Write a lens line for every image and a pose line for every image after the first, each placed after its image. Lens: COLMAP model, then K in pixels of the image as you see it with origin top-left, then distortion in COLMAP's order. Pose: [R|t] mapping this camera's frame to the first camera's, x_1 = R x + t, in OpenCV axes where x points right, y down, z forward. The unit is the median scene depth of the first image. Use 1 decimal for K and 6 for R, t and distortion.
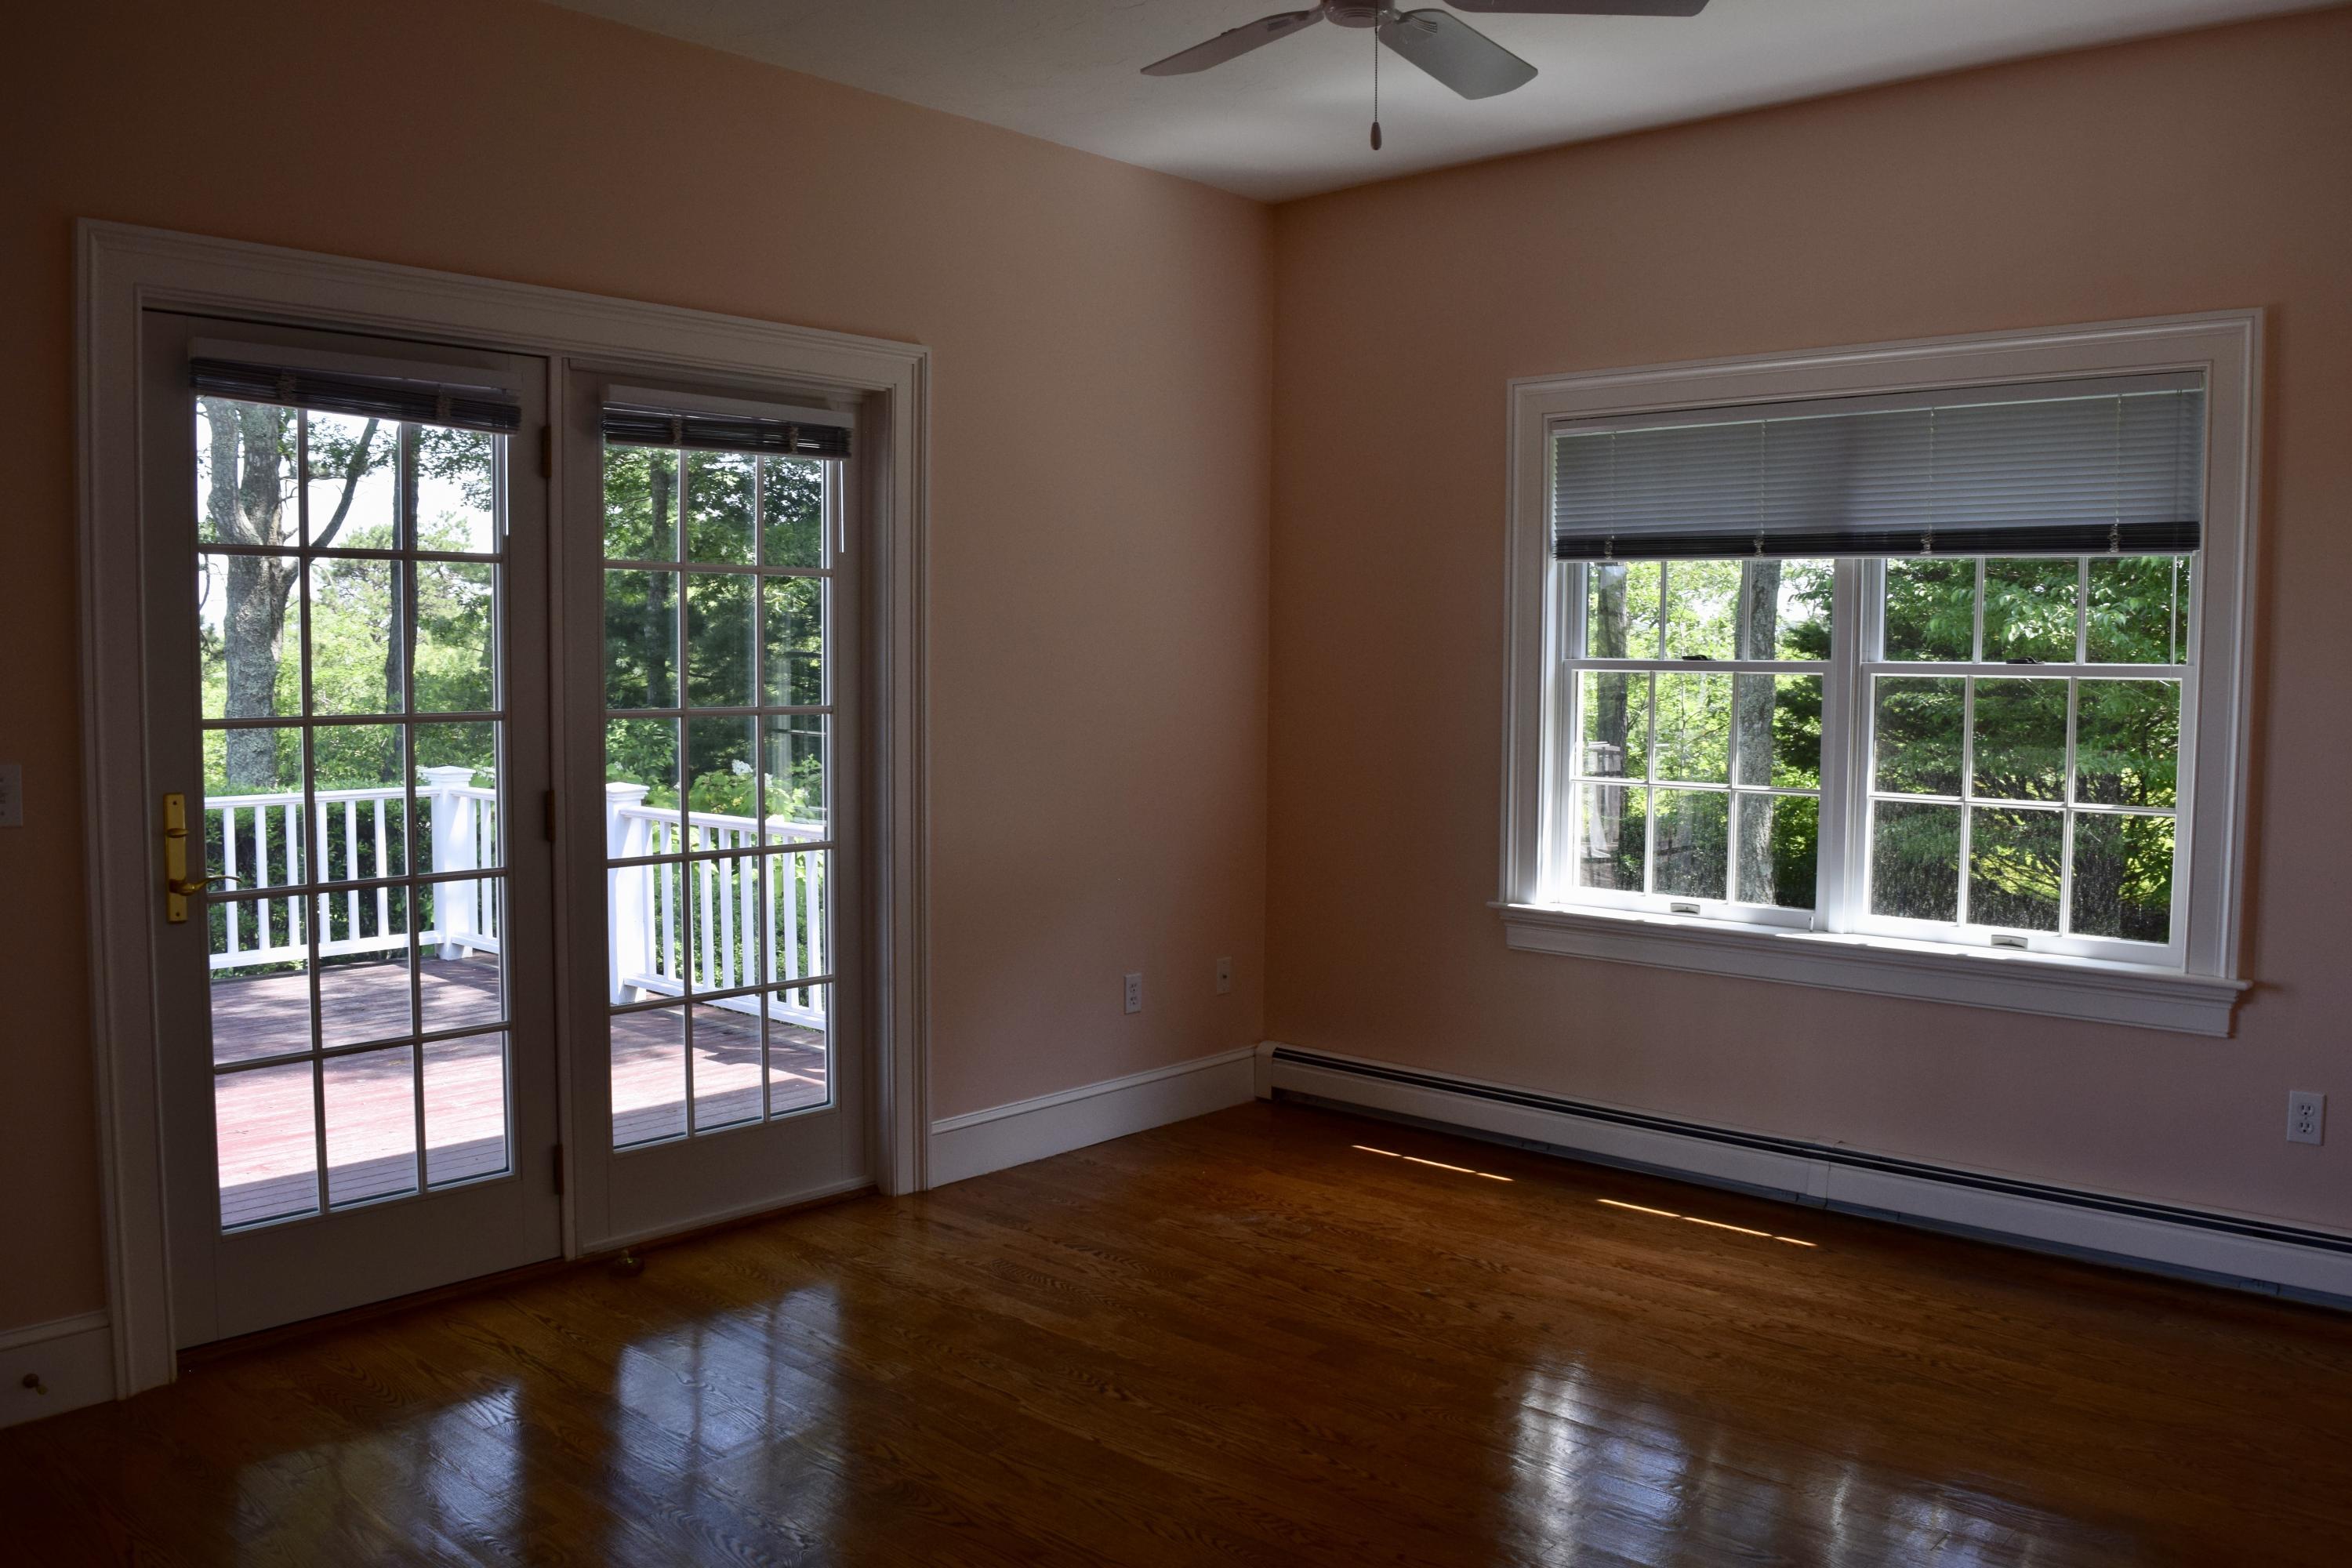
lens RADIAL K [[1828.6, 0, 1176.0], [0, 1828.6, 784.0], [0, 0, 1]] dist [-0.090965, 0.007844]
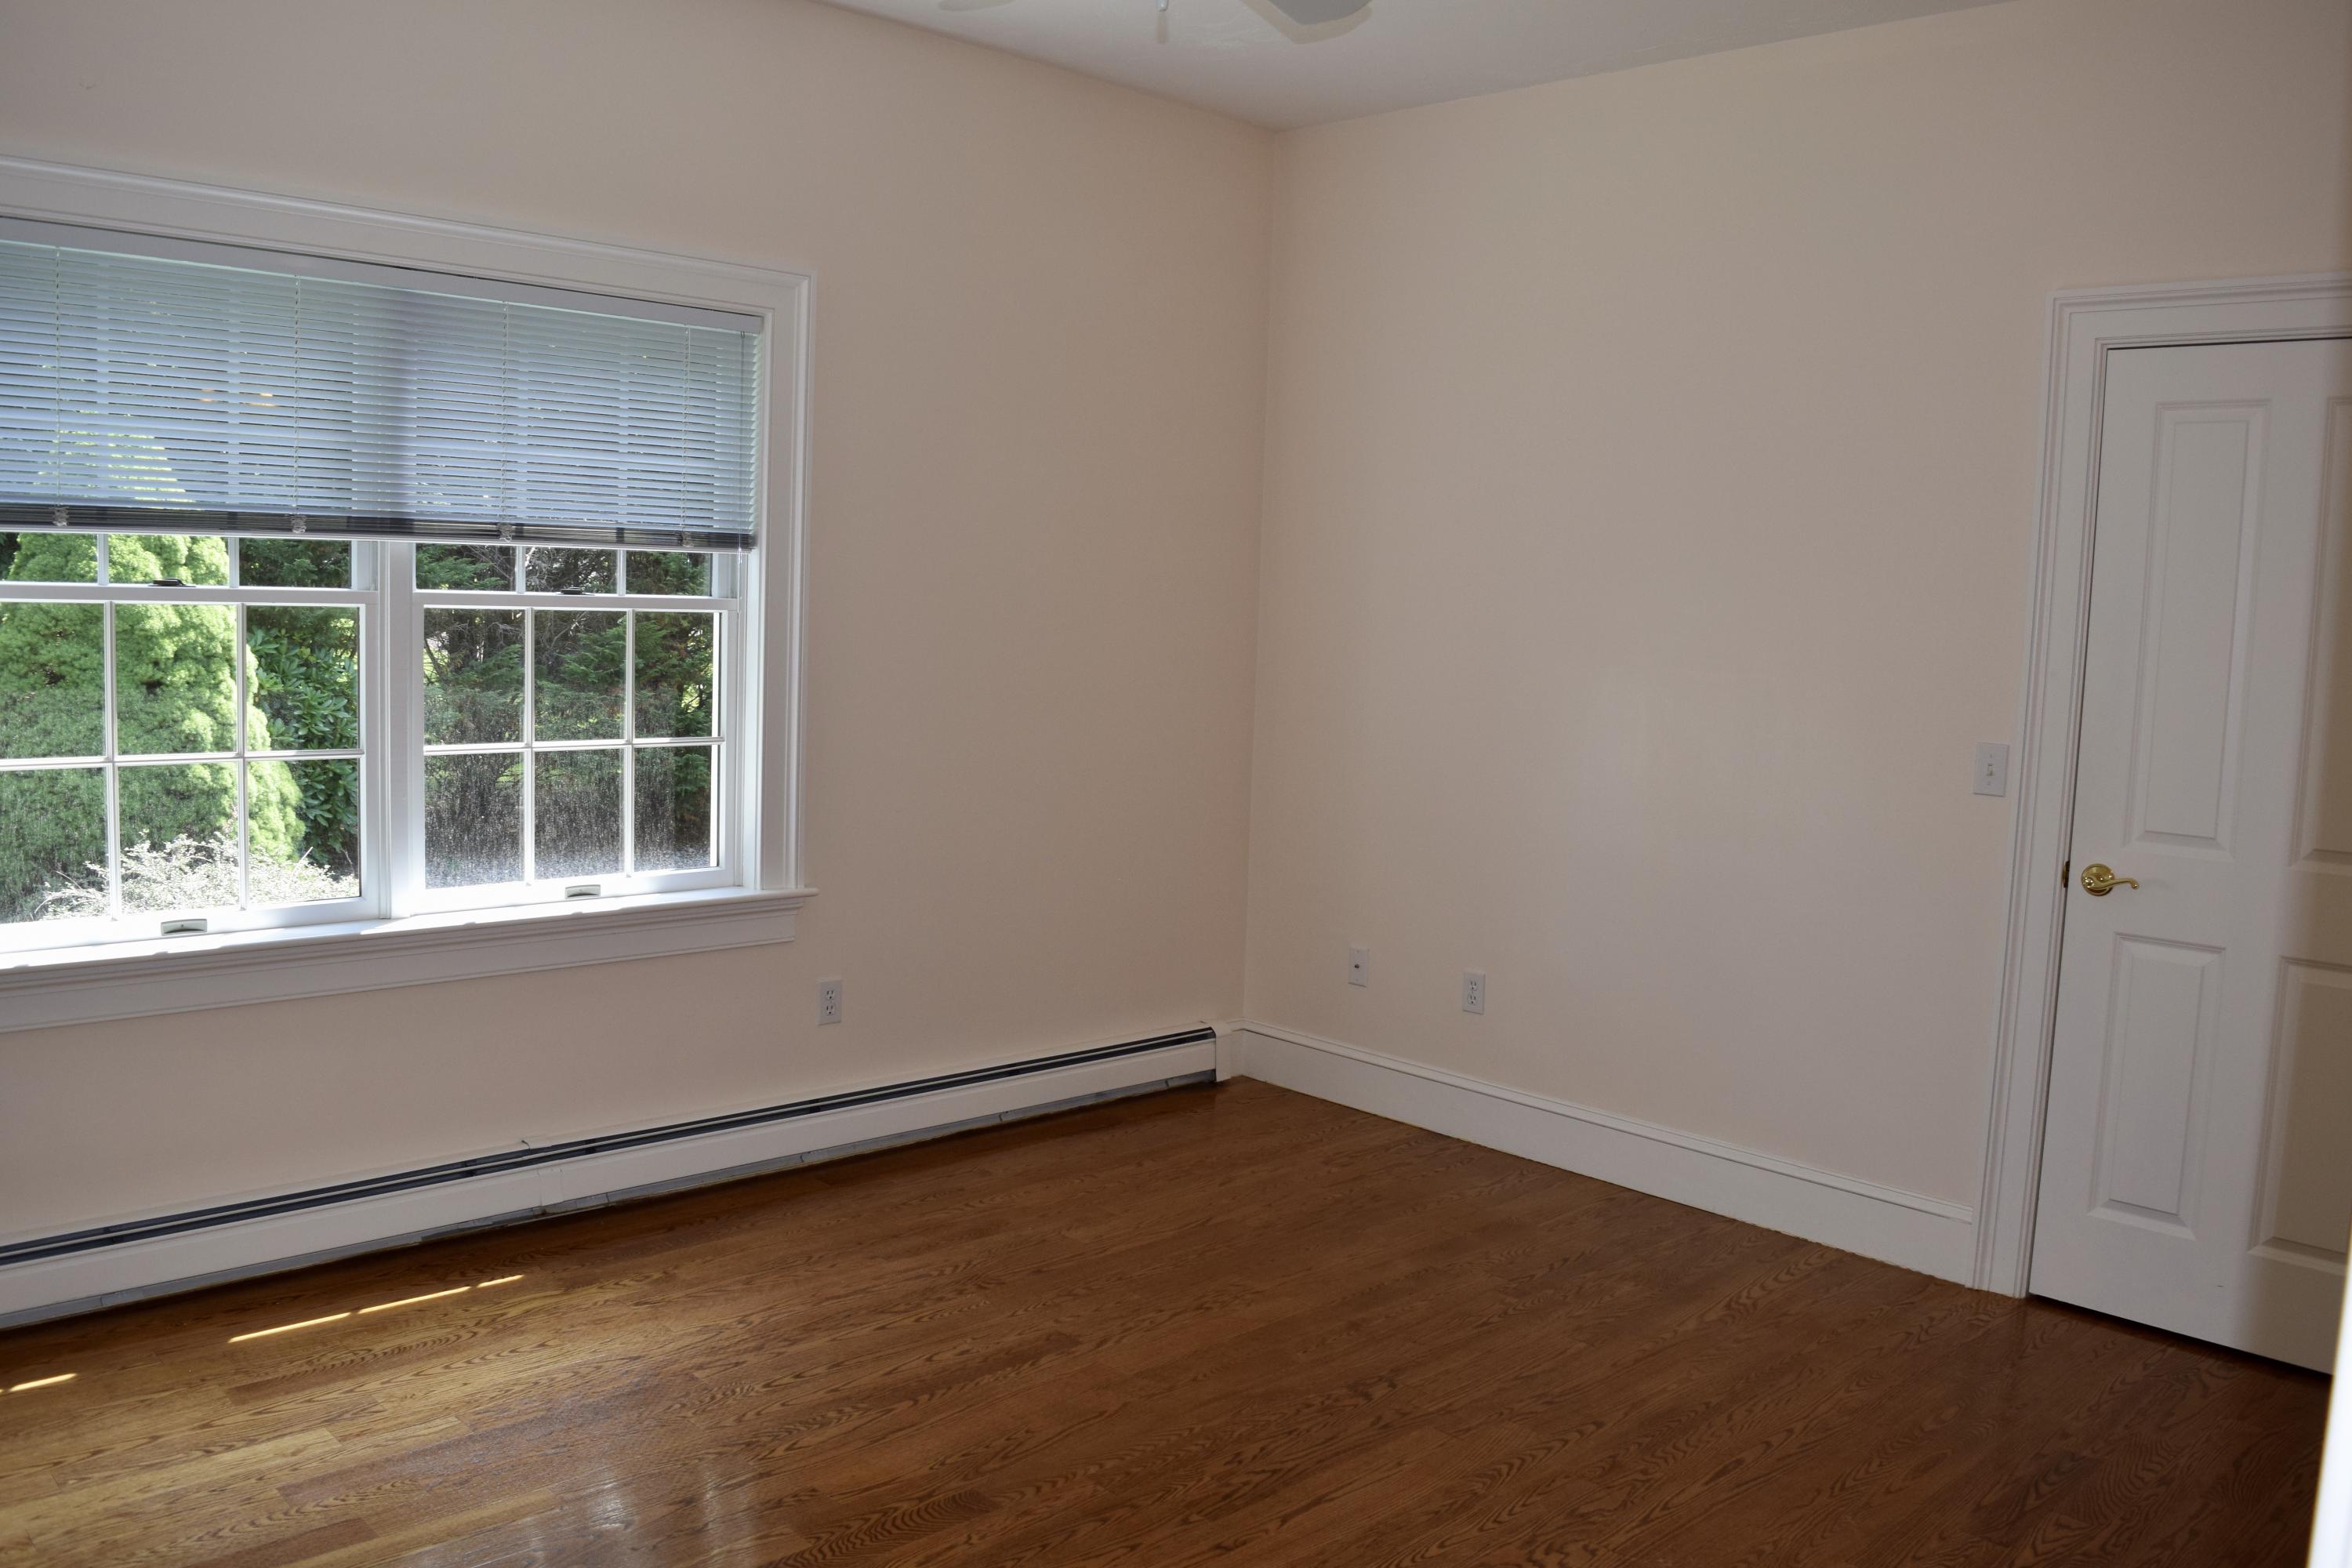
lens RADIAL K [[1828.6, 0, 1176.0], [0, 1828.6, 784.0], [0, 0, 1]] dist [-0.090965, 0.007844]
pose [[0.085307, -0.096735, 0.991648, -0.442844], [0.048548, 0.994497, 0.092836, -0.040692], [-0.995171, 0.040223, 0.089534, 0.602410]]
